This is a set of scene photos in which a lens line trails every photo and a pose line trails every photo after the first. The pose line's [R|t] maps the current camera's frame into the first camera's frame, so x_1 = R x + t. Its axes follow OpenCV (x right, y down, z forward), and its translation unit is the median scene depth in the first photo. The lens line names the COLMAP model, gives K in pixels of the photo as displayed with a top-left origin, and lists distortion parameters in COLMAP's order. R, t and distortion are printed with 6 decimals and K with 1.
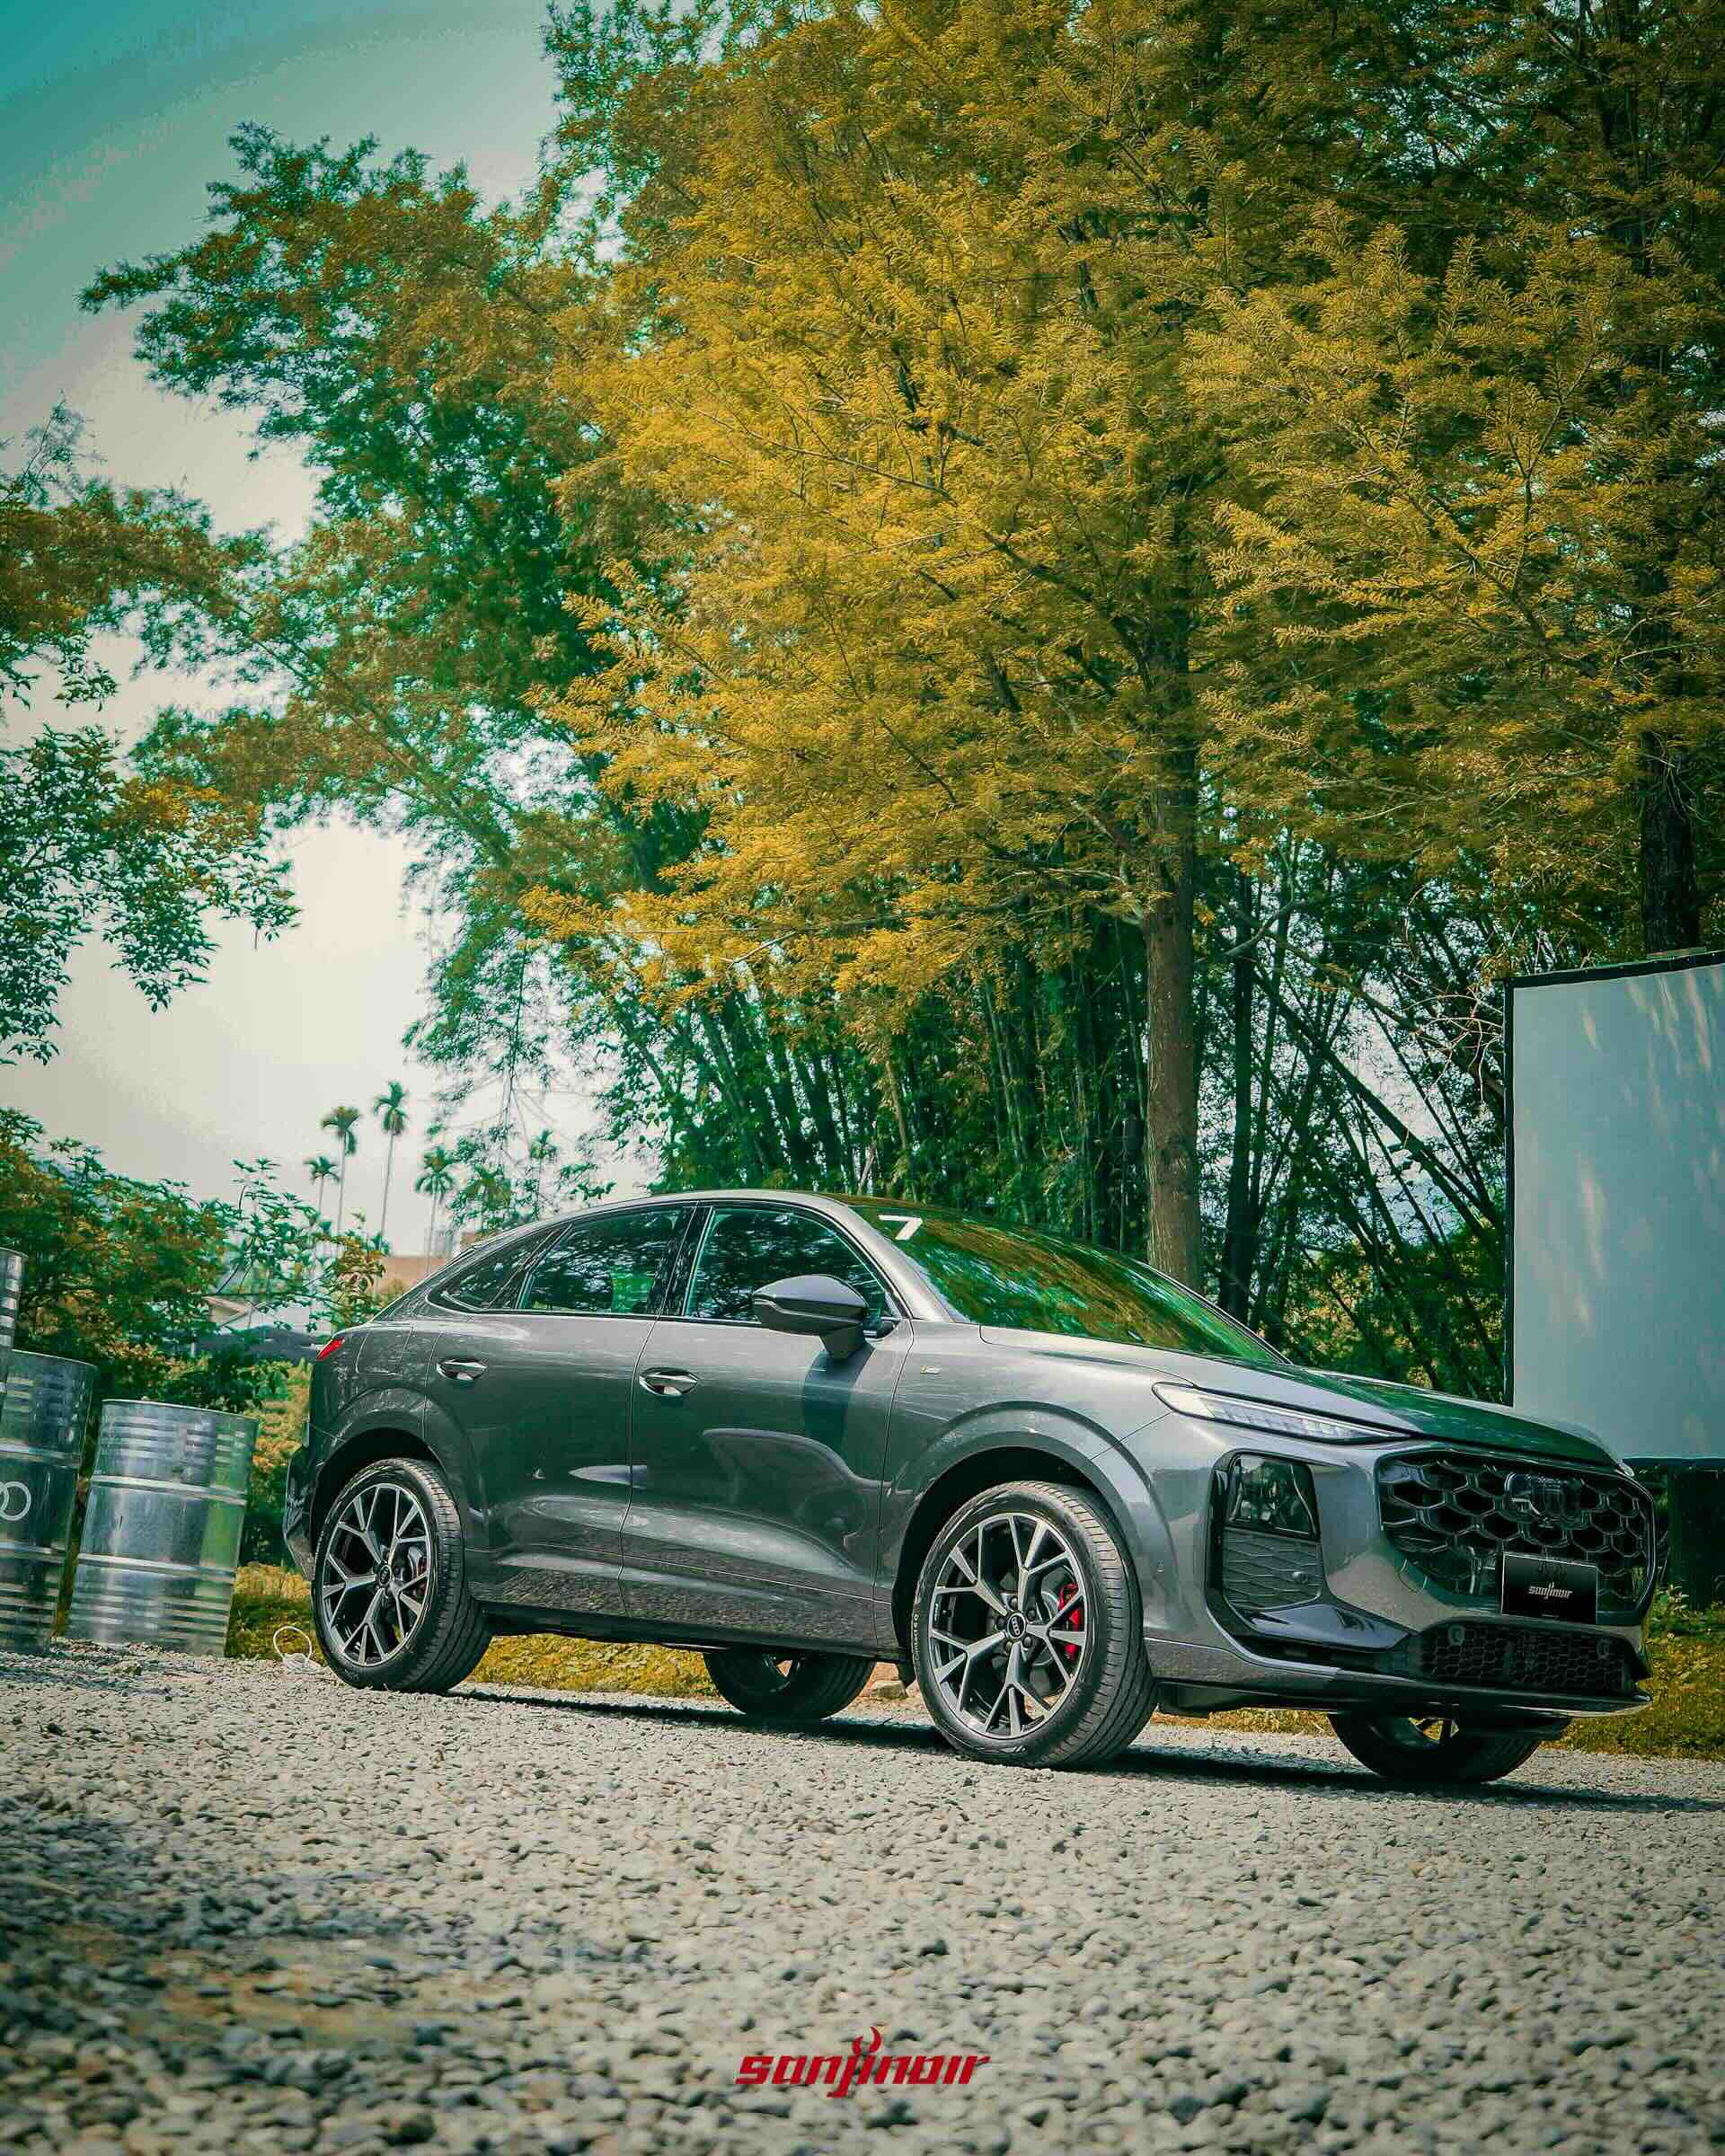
lens RADIAL K [[3482.5, 0, 862.2], [0, 3482.5, 1074.8], [0, 0, 1]] dist [0.006107, 0.000000]
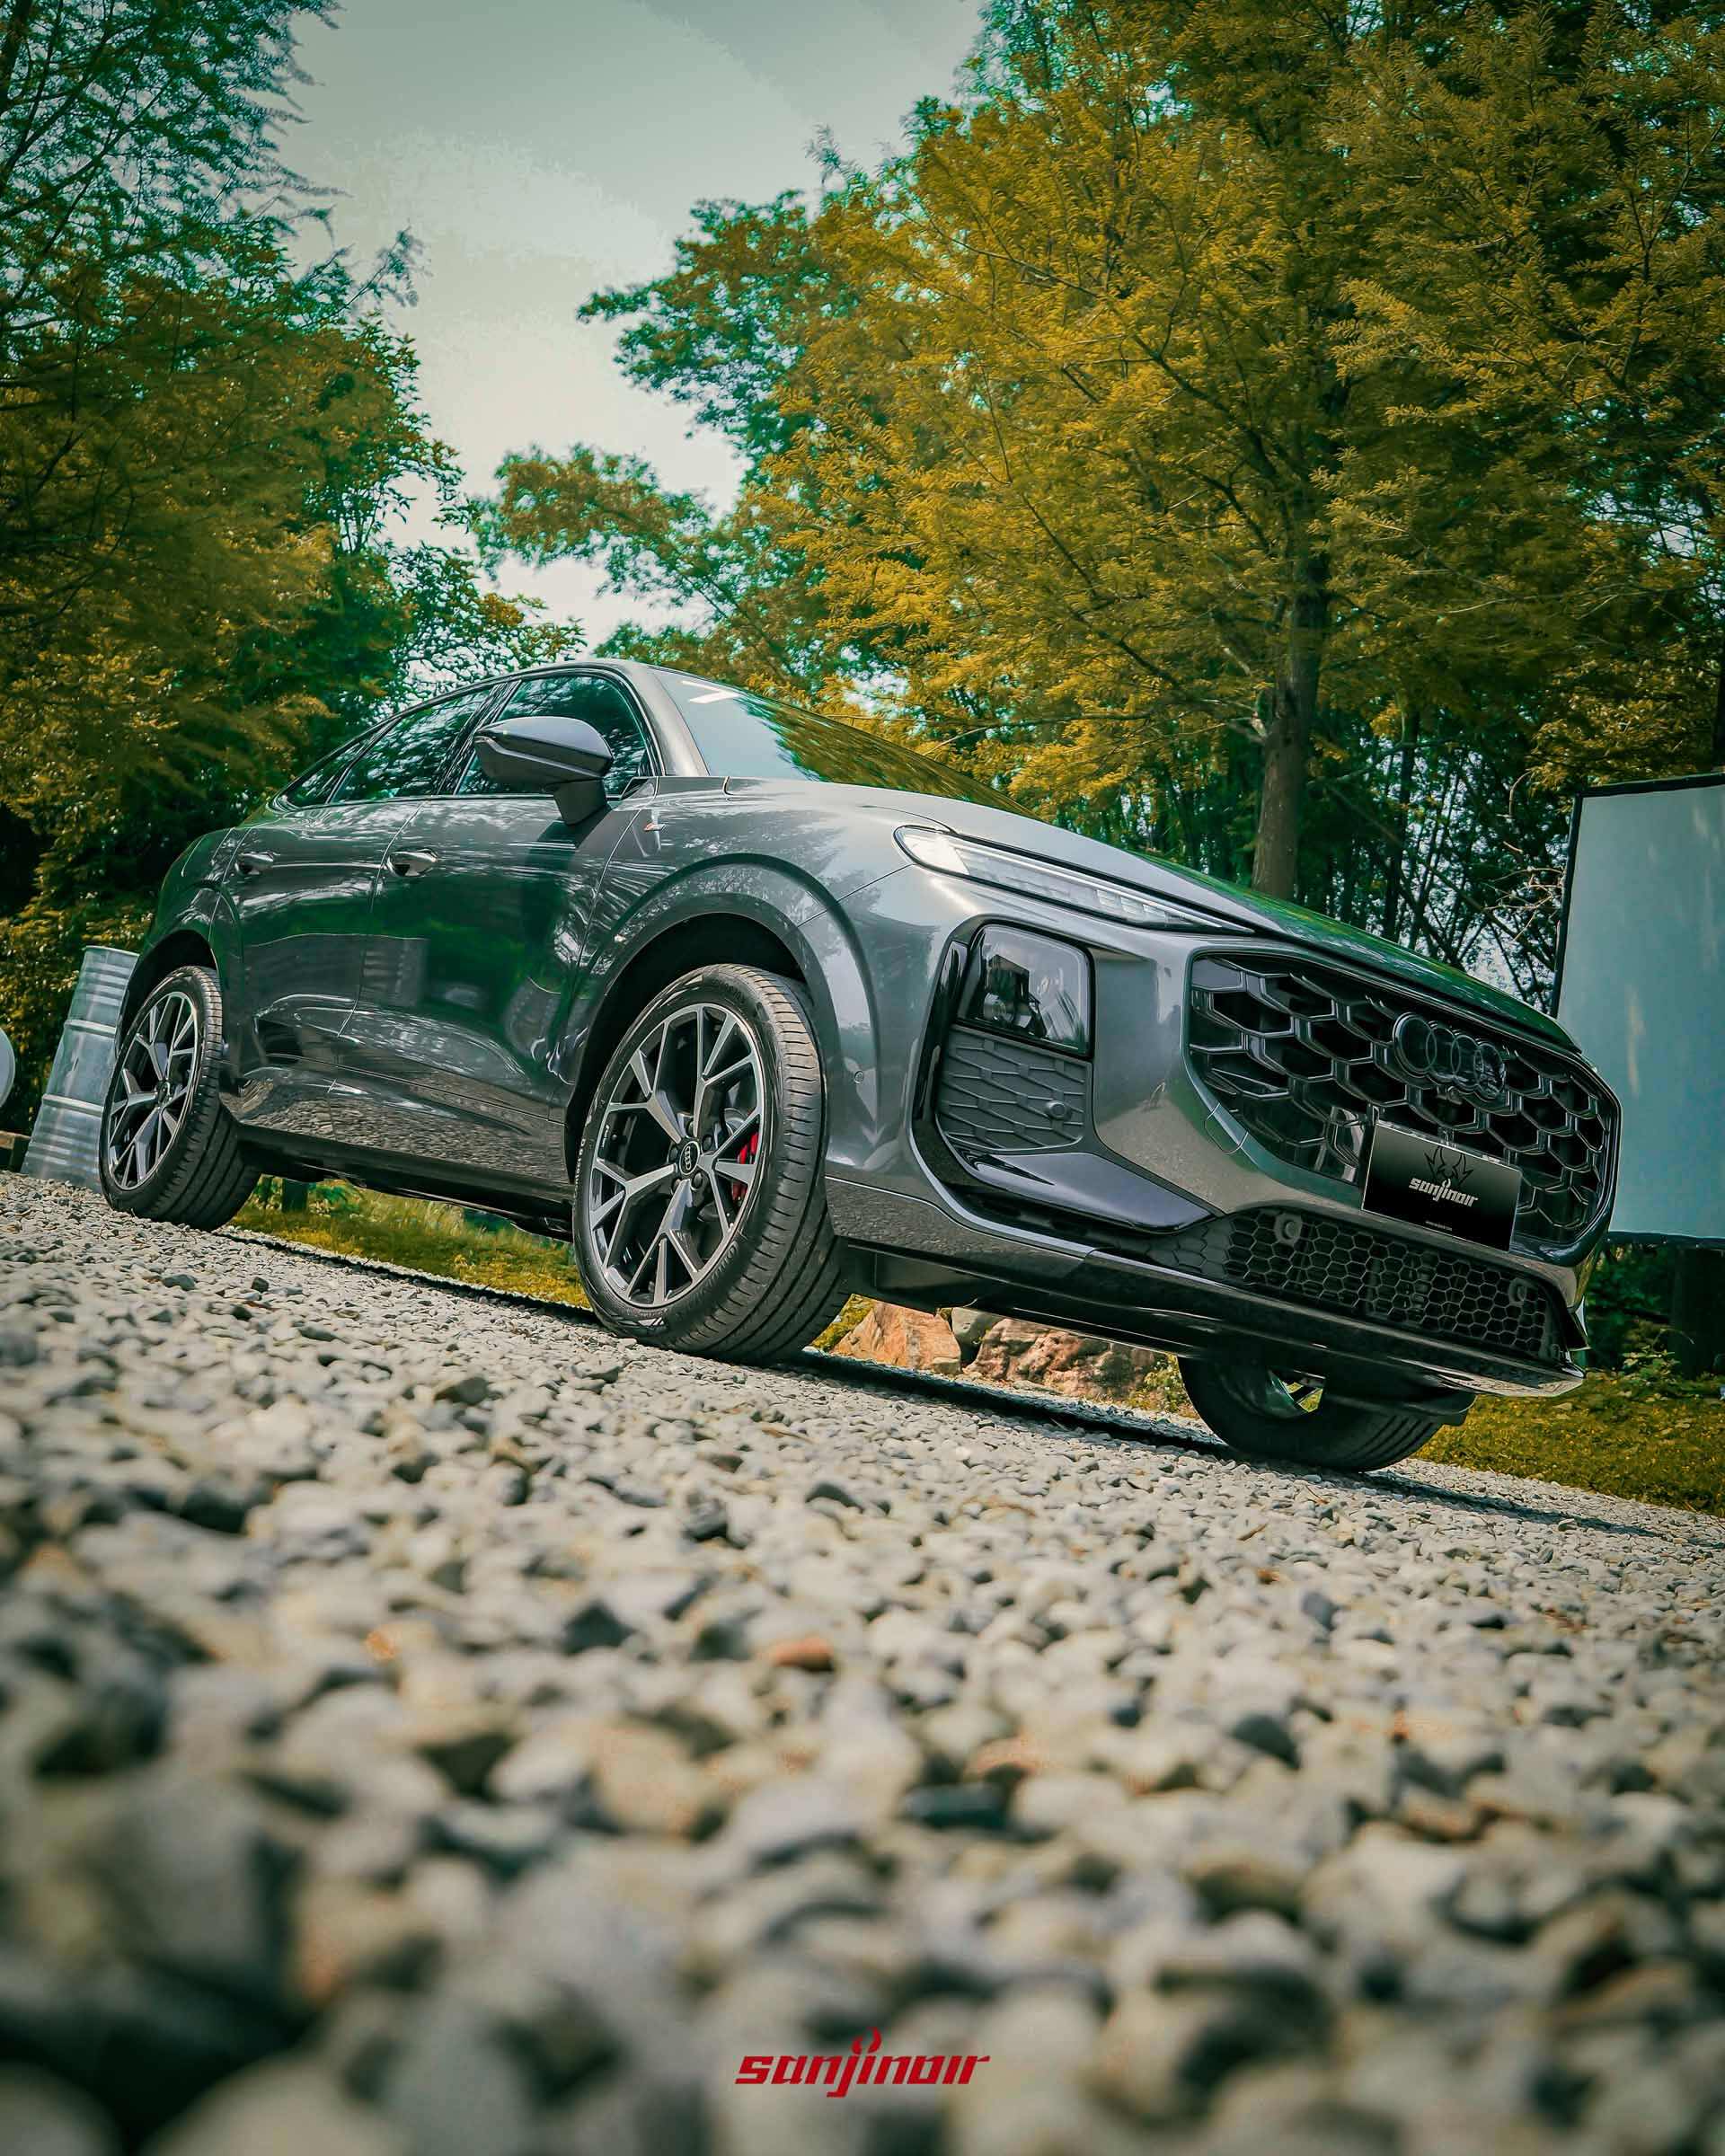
lens RADIAL K [[2308.2, 0, 860.0], [0, 2308.2, 1084.1], [0, 0, 1]] dist [0.015649, 0.000000]
pose [[0.986078, 0.107509, -0.126851, 0.121979], [-0.102929, 0.993796, 0.042143, 0.104961], [0.130595, -0.028499, 0.991026, 0.466429]]
